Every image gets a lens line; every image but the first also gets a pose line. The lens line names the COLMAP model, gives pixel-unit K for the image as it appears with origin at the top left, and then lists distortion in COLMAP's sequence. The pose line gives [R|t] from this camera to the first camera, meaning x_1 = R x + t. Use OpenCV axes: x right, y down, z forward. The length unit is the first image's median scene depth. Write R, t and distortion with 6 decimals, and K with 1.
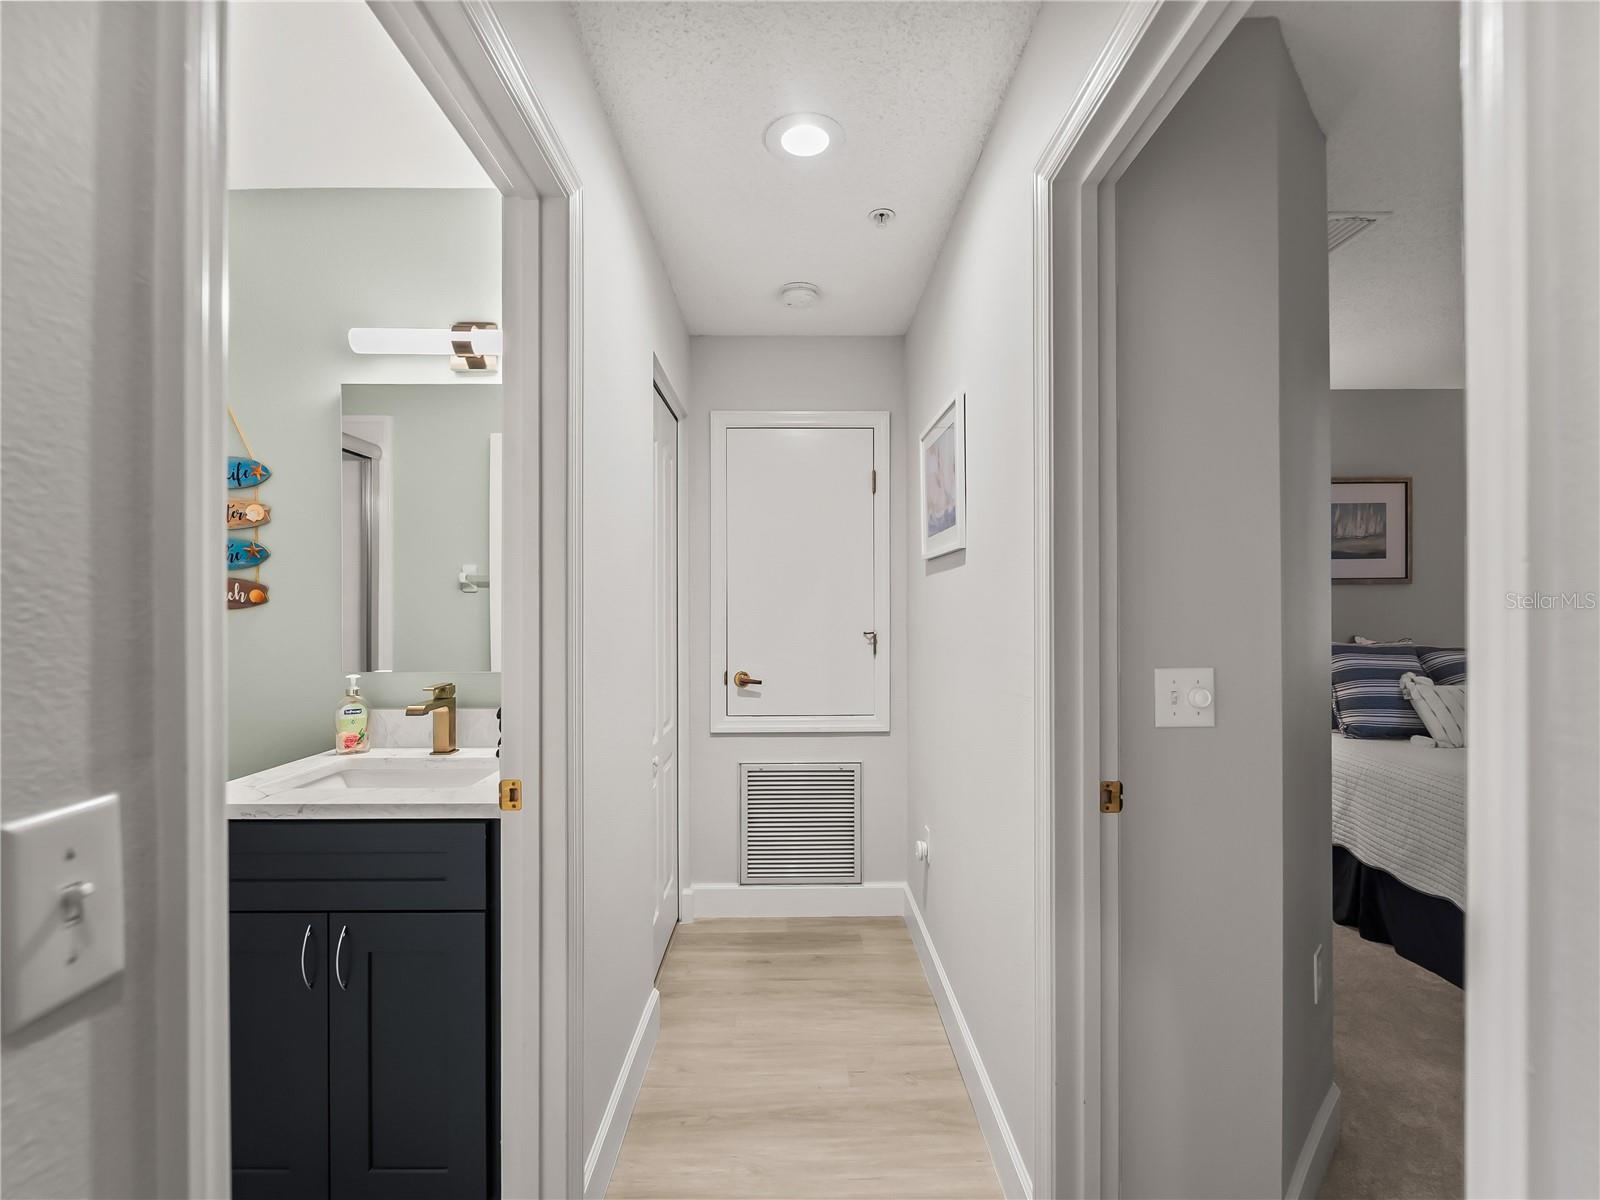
lens RADIAL K [[732.8, 0, 802.0], [0, 732.8, 608.8], [0, 0, 1]] dist [-0.001307, -0.000326]
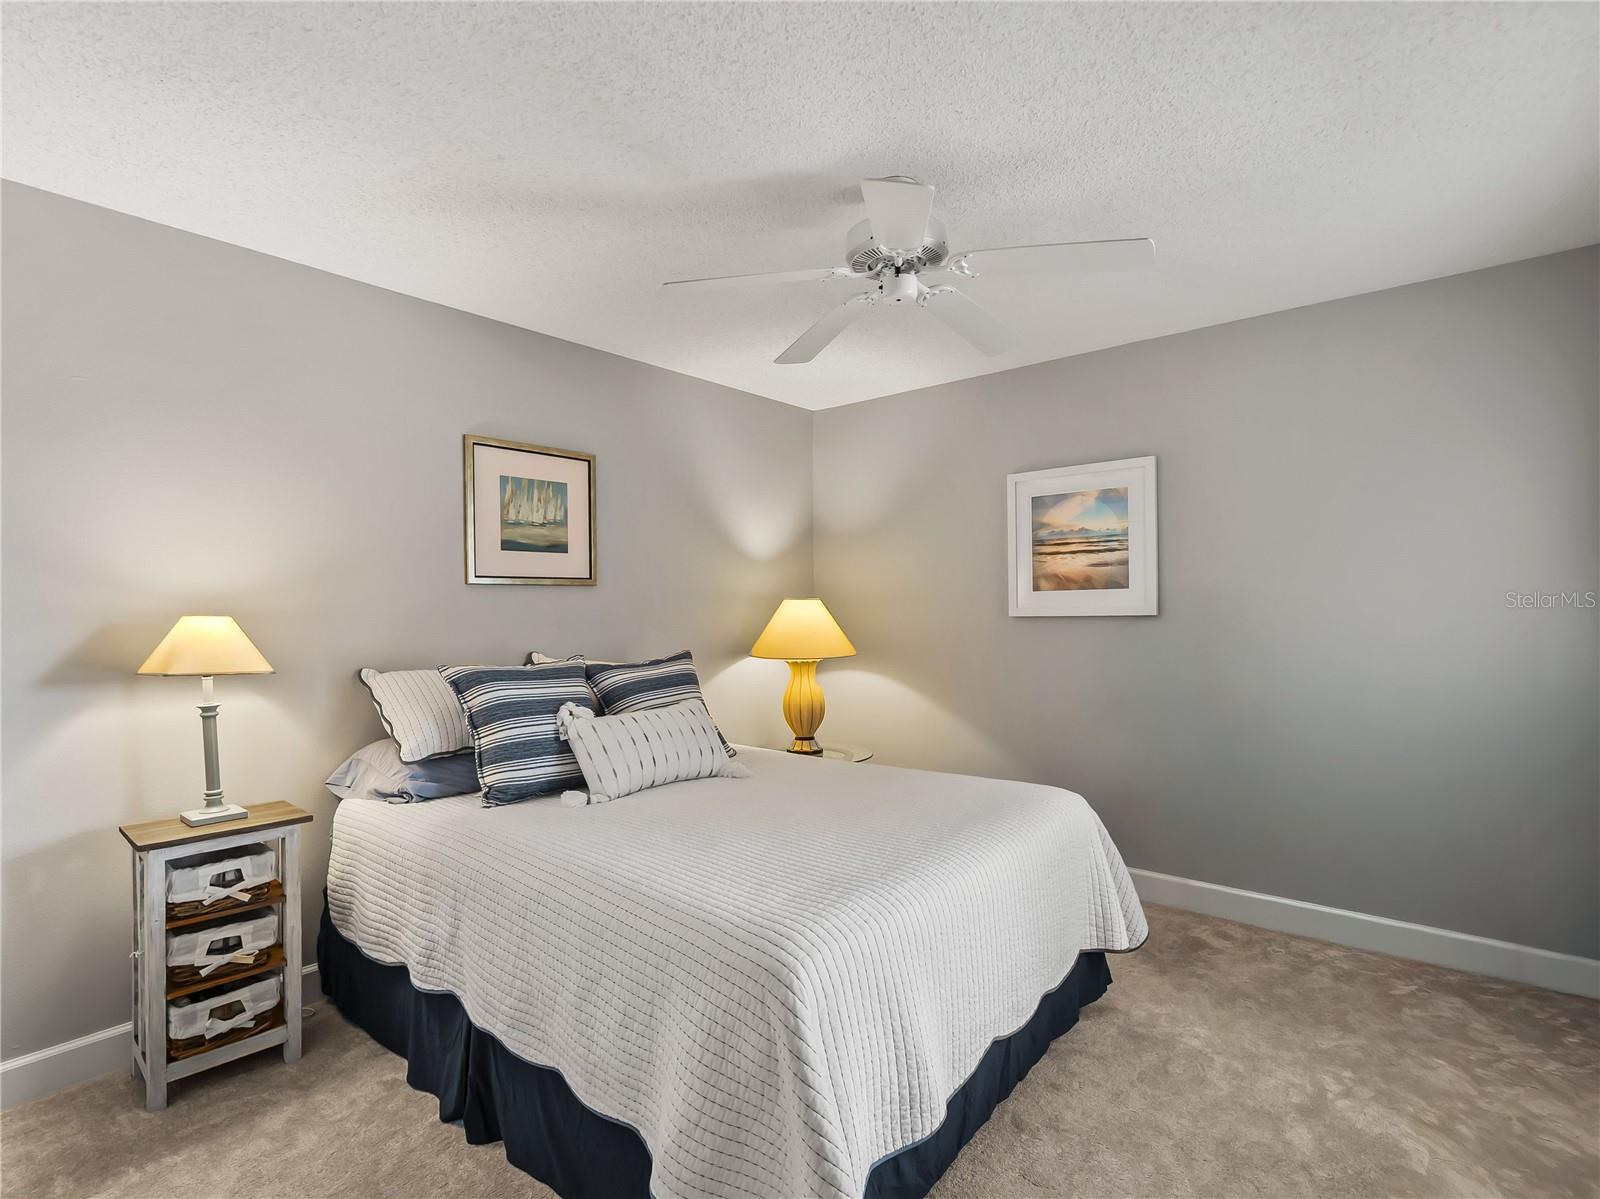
lens RADIAL K [[732.8, 0, 802.0], [0, 732.8, 608.3], [0, 0, 1]] dist [-0.001307, -0.000326]
pose [[0.672531, 0.001057, 0.740068, 0.411803], [0.008428, 0.999923, -0.009087, -0.000172], [-0.740021, 0.012348, 0.672471, 0.302890]]
